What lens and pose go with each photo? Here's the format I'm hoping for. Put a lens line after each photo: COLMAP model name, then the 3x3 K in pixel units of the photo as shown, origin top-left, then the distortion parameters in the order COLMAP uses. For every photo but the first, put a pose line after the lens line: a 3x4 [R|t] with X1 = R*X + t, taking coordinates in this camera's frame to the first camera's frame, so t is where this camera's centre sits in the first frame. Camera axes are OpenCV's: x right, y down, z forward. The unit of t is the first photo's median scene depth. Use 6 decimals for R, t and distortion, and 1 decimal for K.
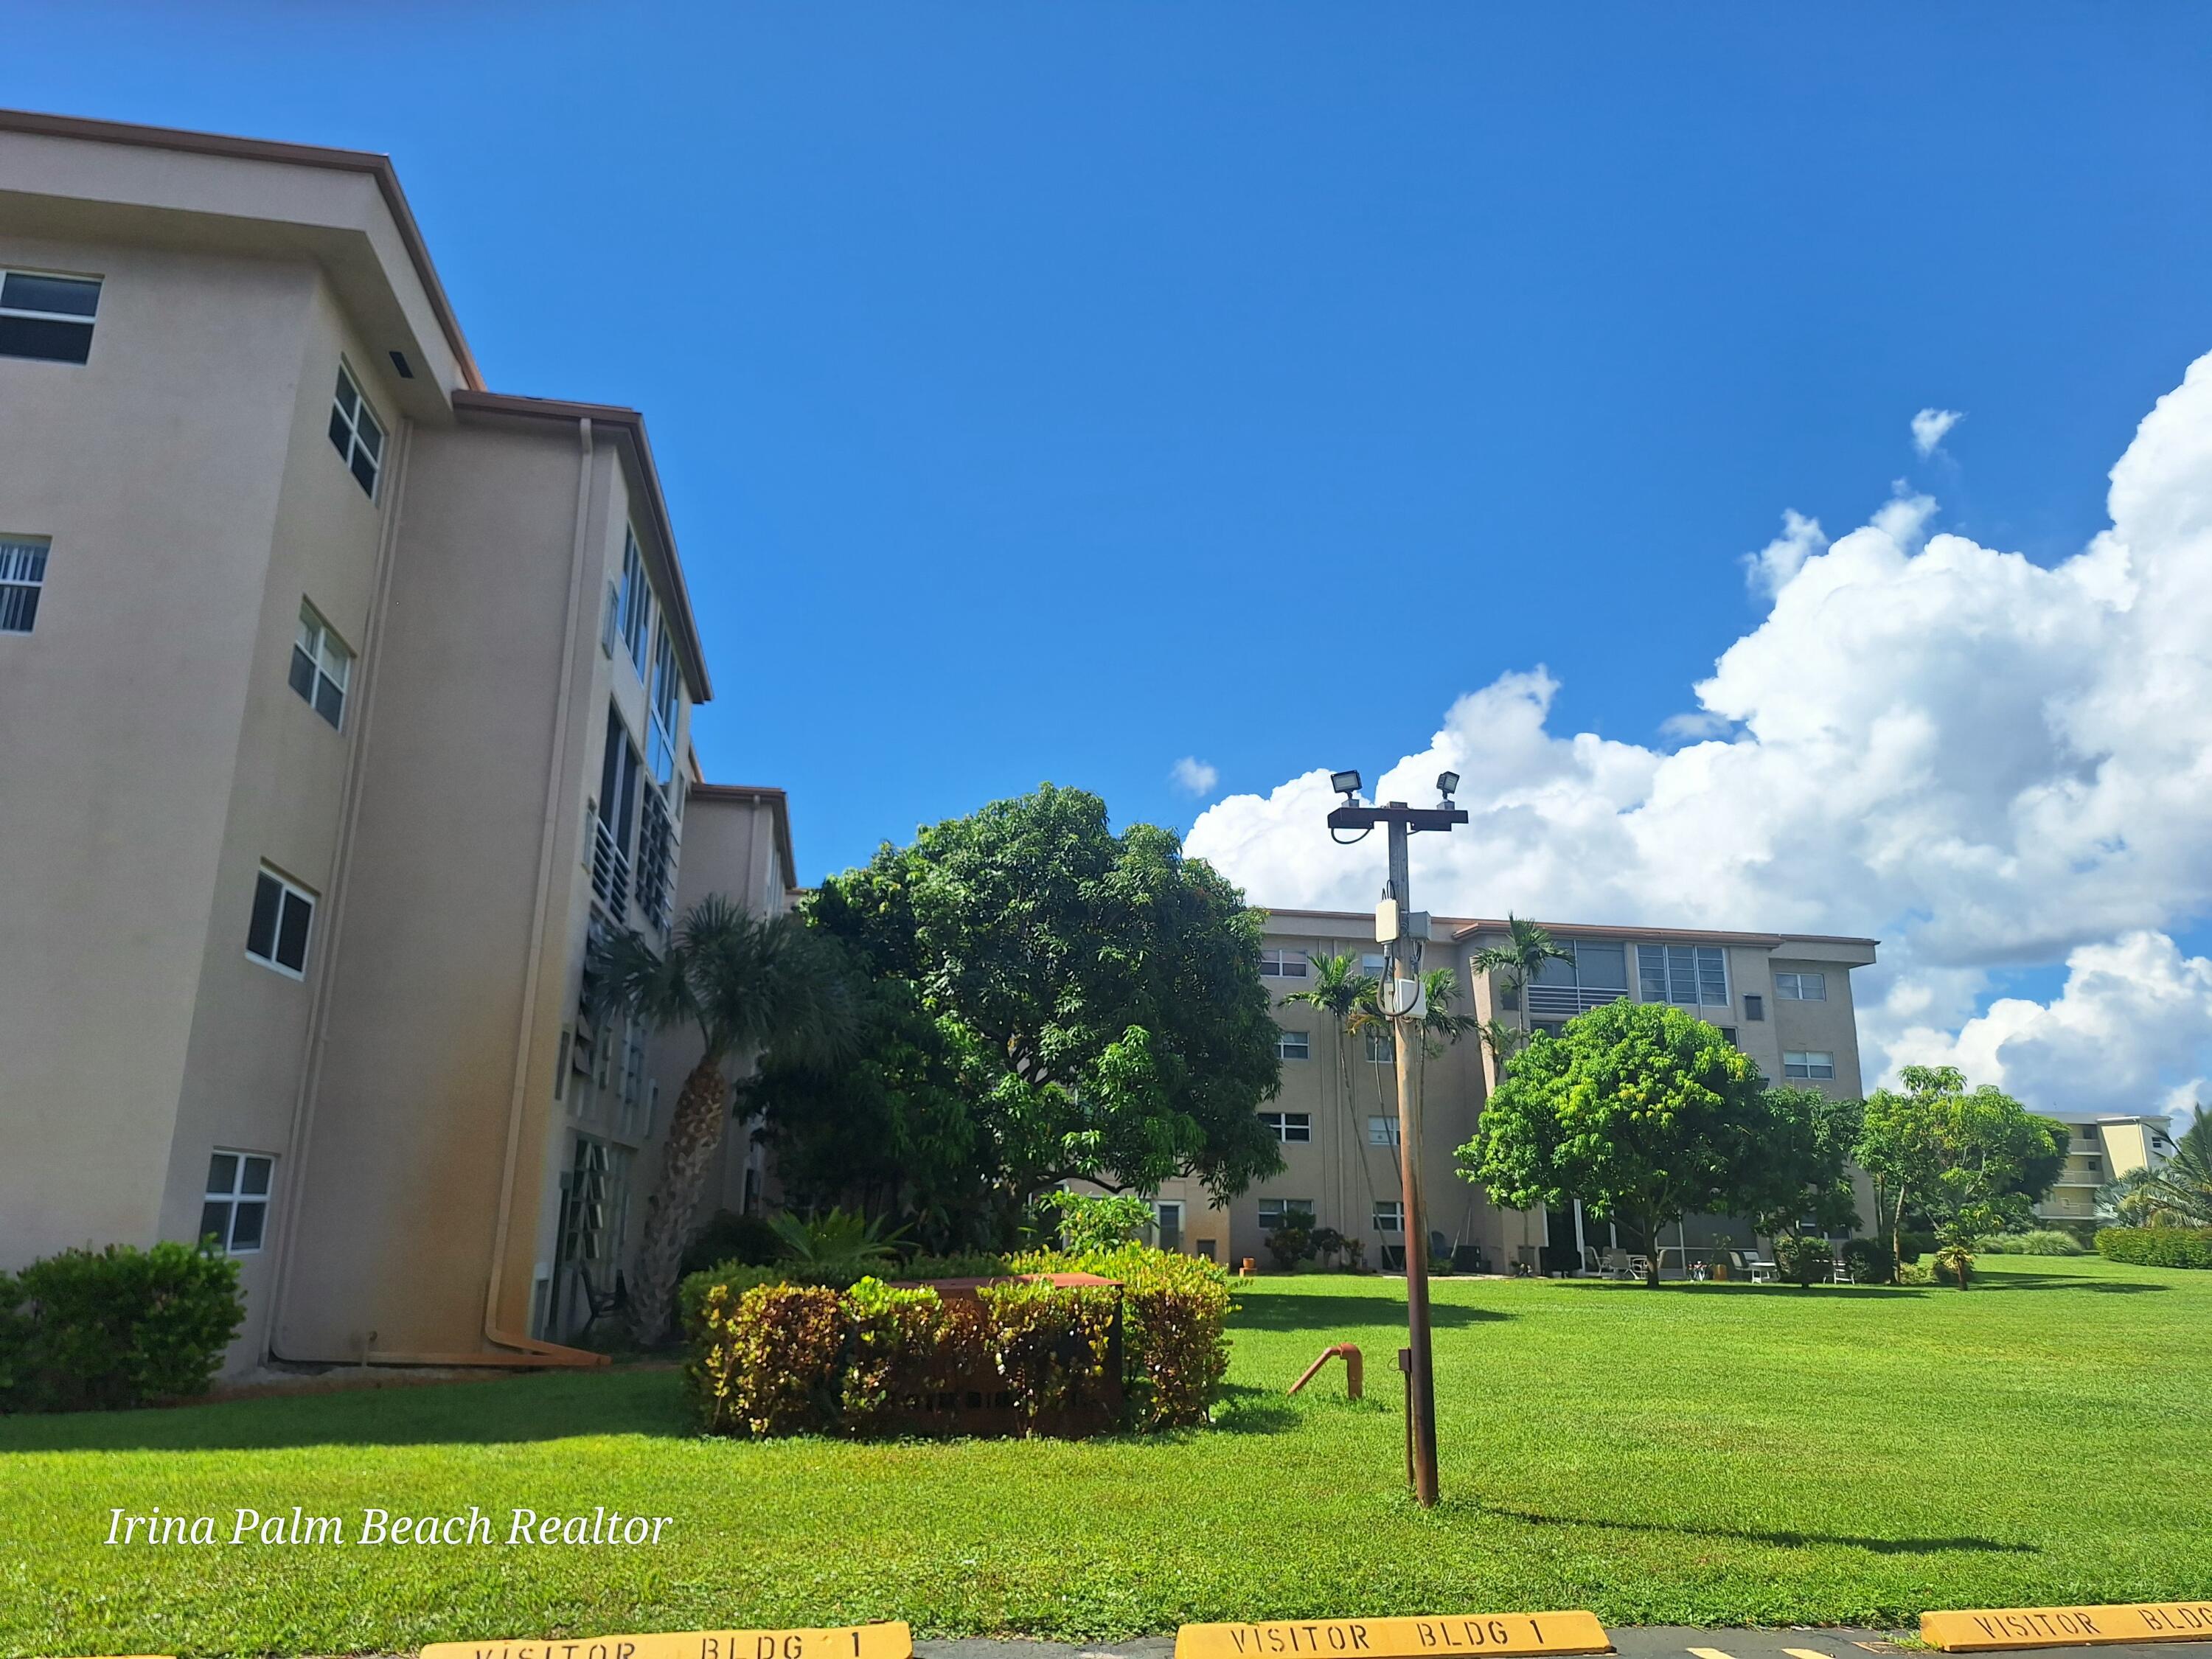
lens RADIAL K [[1441.6, 0, 1103.9], [0, 1441.6, 886.9], [0, 0, 1]] dist [0.009792, 0.000487]
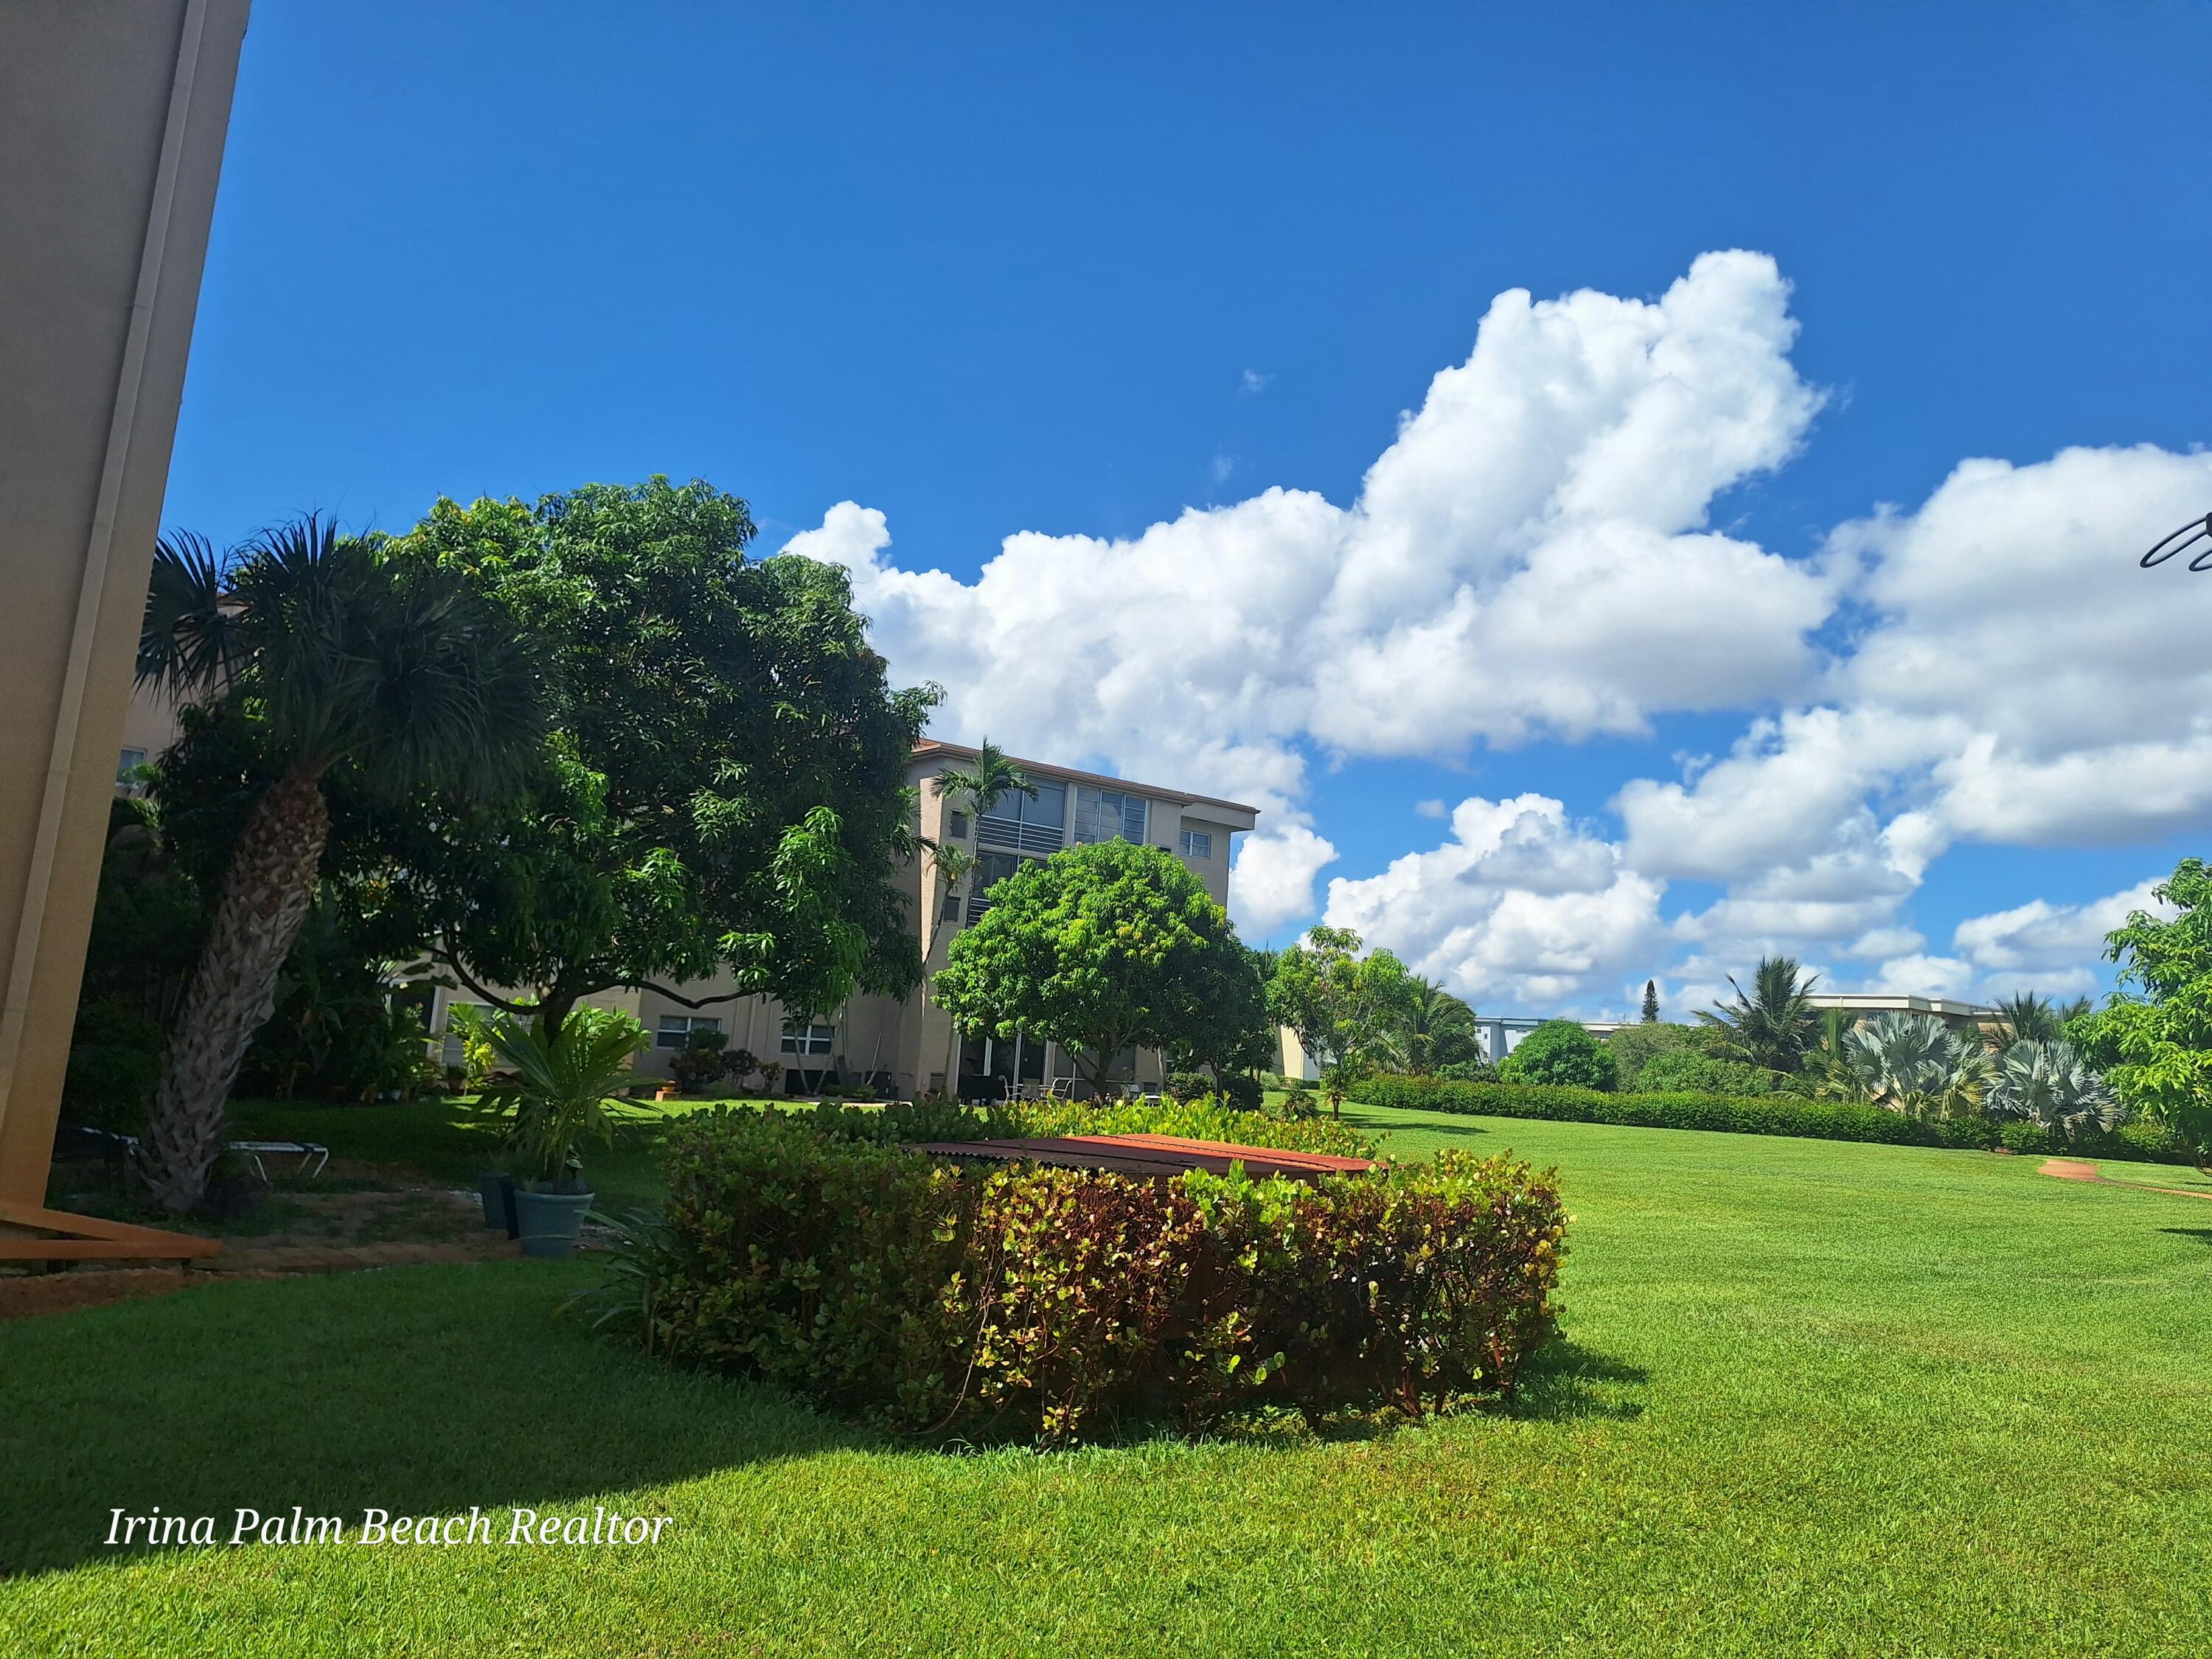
lens RADIAL K [[1441.6, 0, 1103.9], [0, 1441.6, 886.9], [0, 0, 1]] dist [0.009792, 0.000487]
pose [[0.862324, 0.091822, 0.497961, -0.151649], [-0.150935, 0.985327, 0.079684, 0.035022], [-0.483338, -0.143873, 0.863530, 0.144750]]
